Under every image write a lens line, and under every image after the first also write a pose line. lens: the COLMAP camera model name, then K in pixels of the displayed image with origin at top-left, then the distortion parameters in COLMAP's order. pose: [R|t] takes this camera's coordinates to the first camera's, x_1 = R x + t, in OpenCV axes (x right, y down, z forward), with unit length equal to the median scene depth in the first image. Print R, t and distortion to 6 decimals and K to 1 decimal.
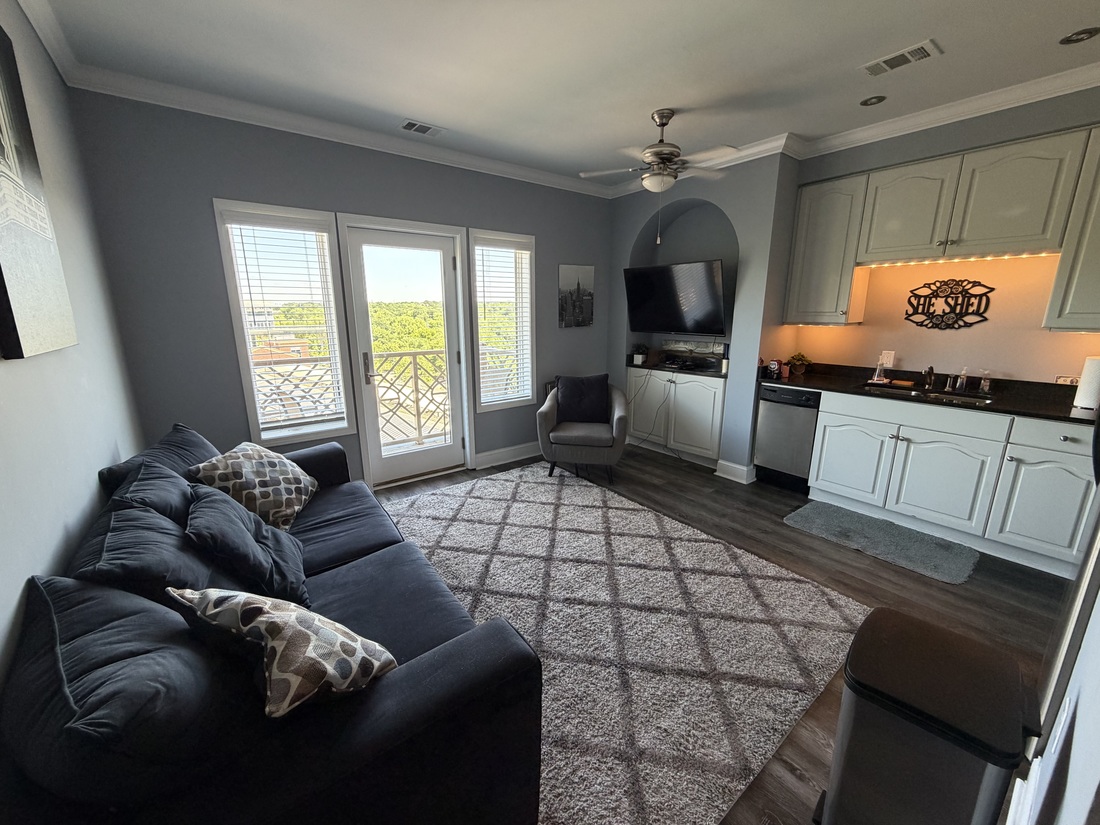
lens RADIAL K [[439.3, 0, 543.6], [0, 439.3, 416.6], [0, 0, 1]] dist [0.001301, -0.000217]
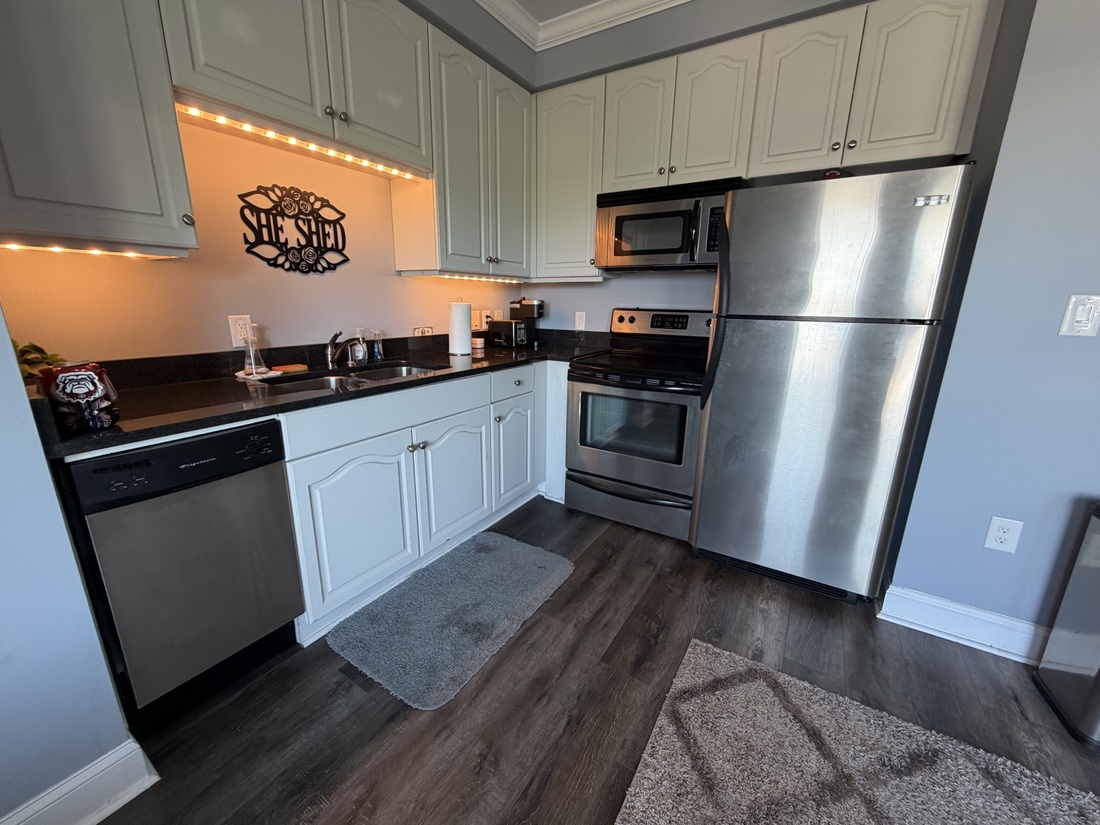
lens RADIAL K [[439.3, 0, 543.6], [0, 439.3, 410.7], [0, 0, 1]] dist [0.001301, -0.000217]
pose [[-0.351214, -0.234616, 0.906424, 0.185573], [0.209348, 0.923909, 0.320258, -0.147990], [-0.912591, 0.302237, -0.275373, 0.927953]]
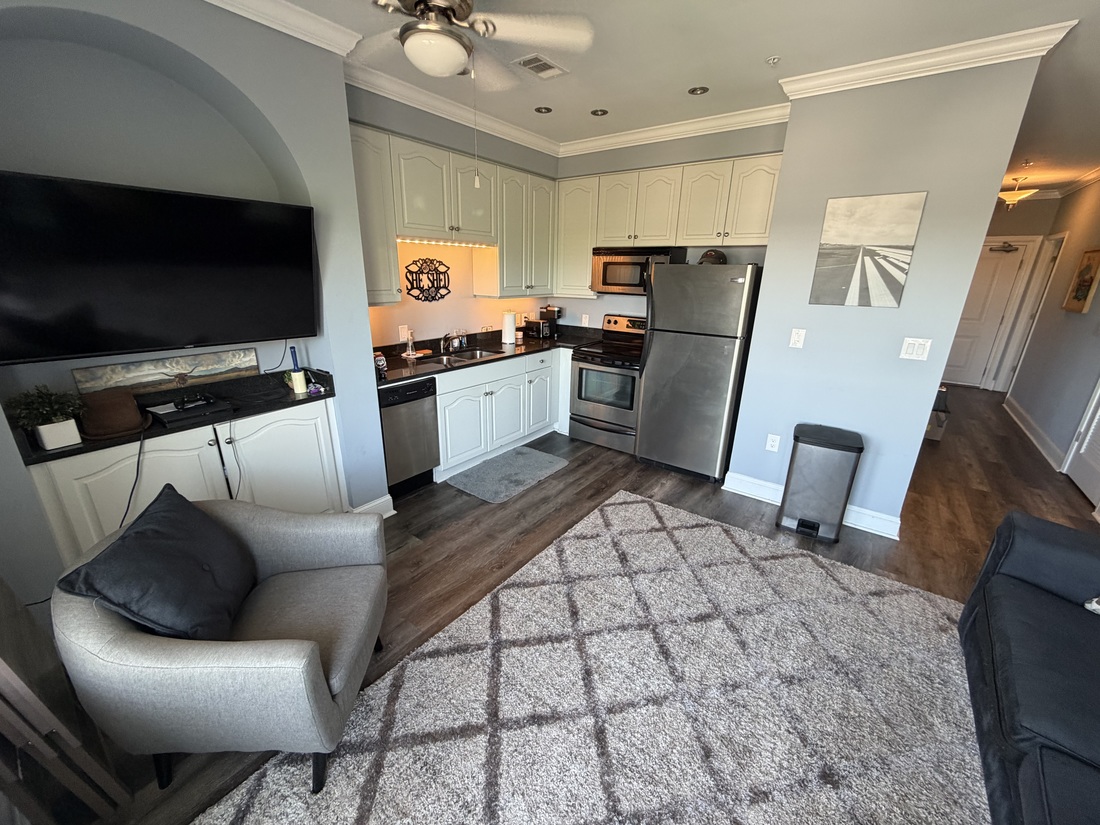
lens RADIAL K [[439.3, 0, 545.9], [0, 439.3, 413.7], [0, 0, 1]] dist [0.001301, -0.000217]
pose [[-0.275179, -0.306749, 0.911143, -0.342188], [0.207766, 0.906362, 0.367888, -0.295732], [-0.938675, 0.290540, -0.185680, 1.021713]]
